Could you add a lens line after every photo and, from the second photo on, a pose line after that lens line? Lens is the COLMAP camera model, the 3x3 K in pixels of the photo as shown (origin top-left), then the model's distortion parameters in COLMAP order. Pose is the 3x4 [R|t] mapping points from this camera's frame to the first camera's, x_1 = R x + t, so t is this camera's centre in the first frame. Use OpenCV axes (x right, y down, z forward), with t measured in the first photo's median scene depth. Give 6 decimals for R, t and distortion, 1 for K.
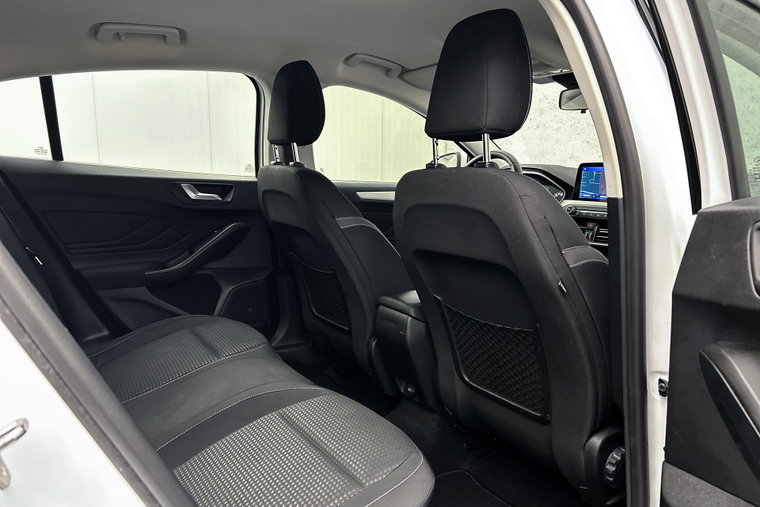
lens RADIAL K [[561.2, 0, 379.2], [0, 561.2, 262.8], [0, 0, 1]] dist [0.054892, -0.072336]
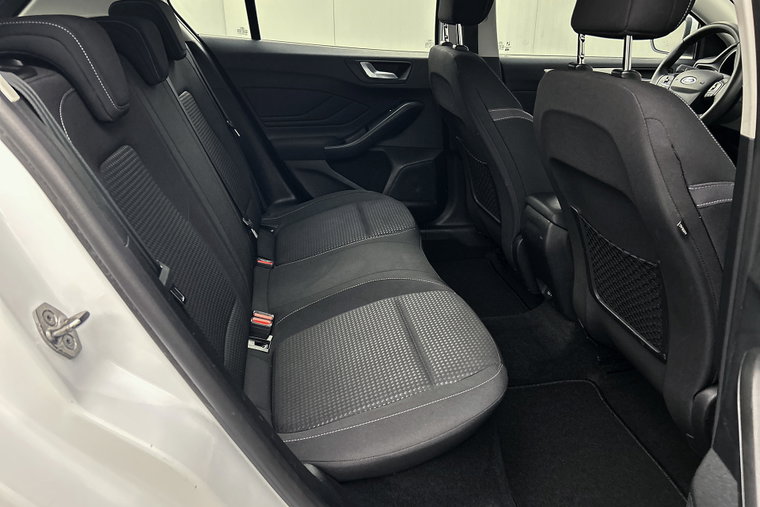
lens RADIAL K [[561.8, 0, 380.0], [0, 561.8, 253.5], [0, 0, 1]] dist [0.051094, -0.071496]
pose [[0.917578, 0.149177, -0.368506, 0.138409], [-0.059875, 0.968212, 0.242860, -0.063610], [0.393021, -0.200779, 0.897342, 0.016926]]
